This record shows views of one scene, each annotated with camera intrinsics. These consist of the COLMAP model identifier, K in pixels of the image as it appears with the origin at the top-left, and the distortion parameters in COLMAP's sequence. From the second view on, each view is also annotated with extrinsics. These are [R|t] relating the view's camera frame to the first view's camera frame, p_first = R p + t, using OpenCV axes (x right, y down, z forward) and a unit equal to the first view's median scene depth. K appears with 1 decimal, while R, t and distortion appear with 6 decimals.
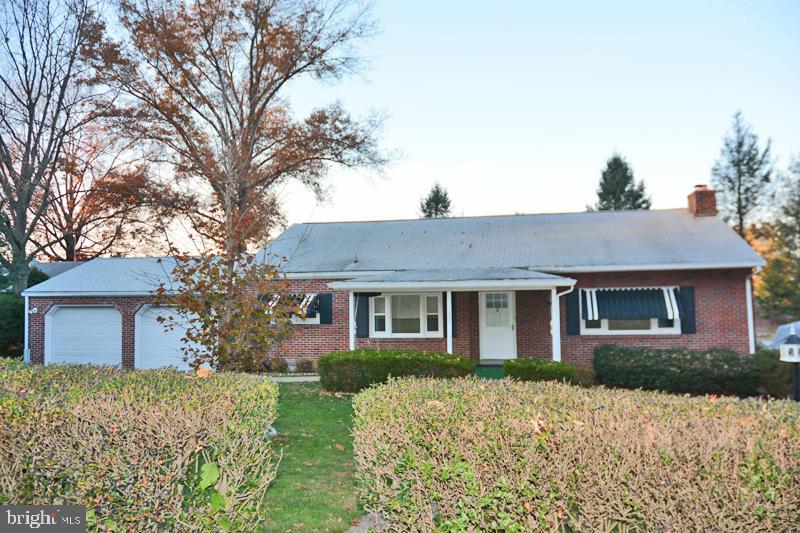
lens RADIAL K [[616.1, 0, 400.0], [0, 616.1, 266.5], [0, 0, 1]] dist [-0.007430, 0.002290]
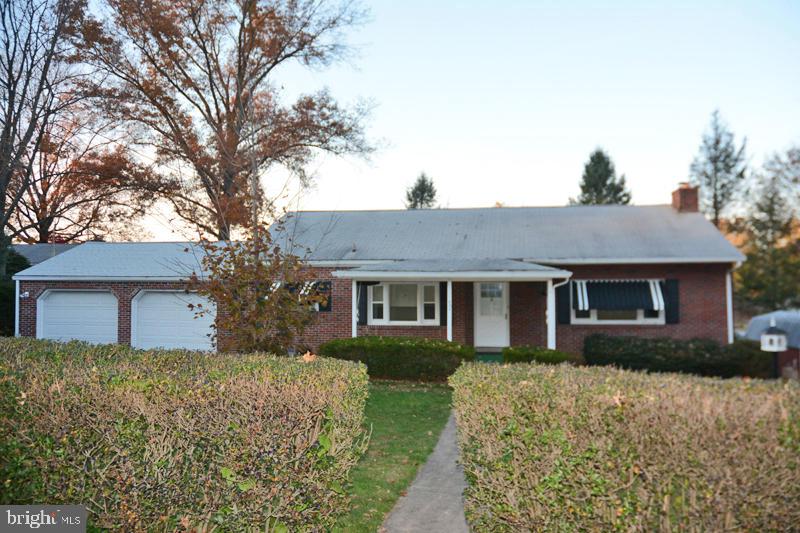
lens RADIAL K [[617.8, 0, 409.4], [0, 617.8, 263.4], [0, 0, 1]] dist [0.001109, 0.001847]
pose [[0.998442, 0.014417, 0.053910, -0.017508], [-0.015305, 0.999753, 0.016087, -0.002201], [-0.053665, -0.016887, 0.998416, -0.015103]]
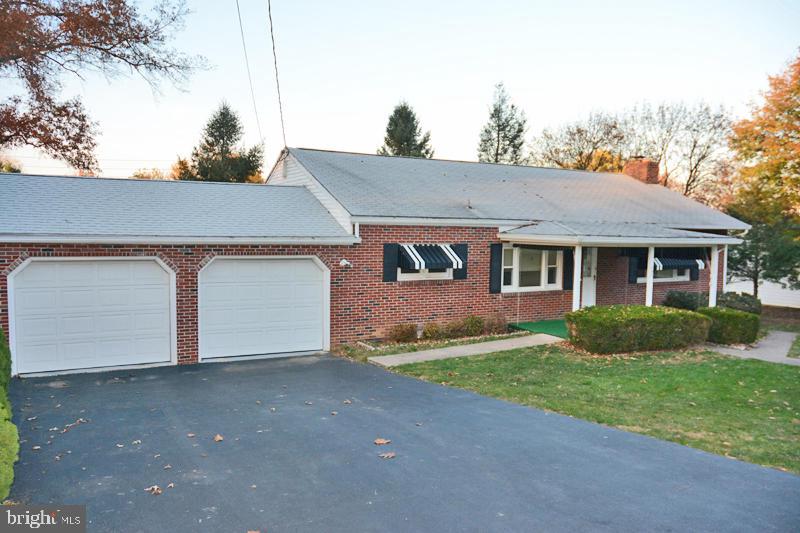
lens RADIAL K [[637.0, 0, 402.0], [0, 637.0, 272.2], [0, 0, 1]] dist [-0.000108, 0.001879]
pose [[0.753150, -0.022420, 0.657467, -0.373014], [-0.052049, 0.994255, 0.093529, 0.001487], [-0.655787, -0.104662, 0.747656, 0.182237]]
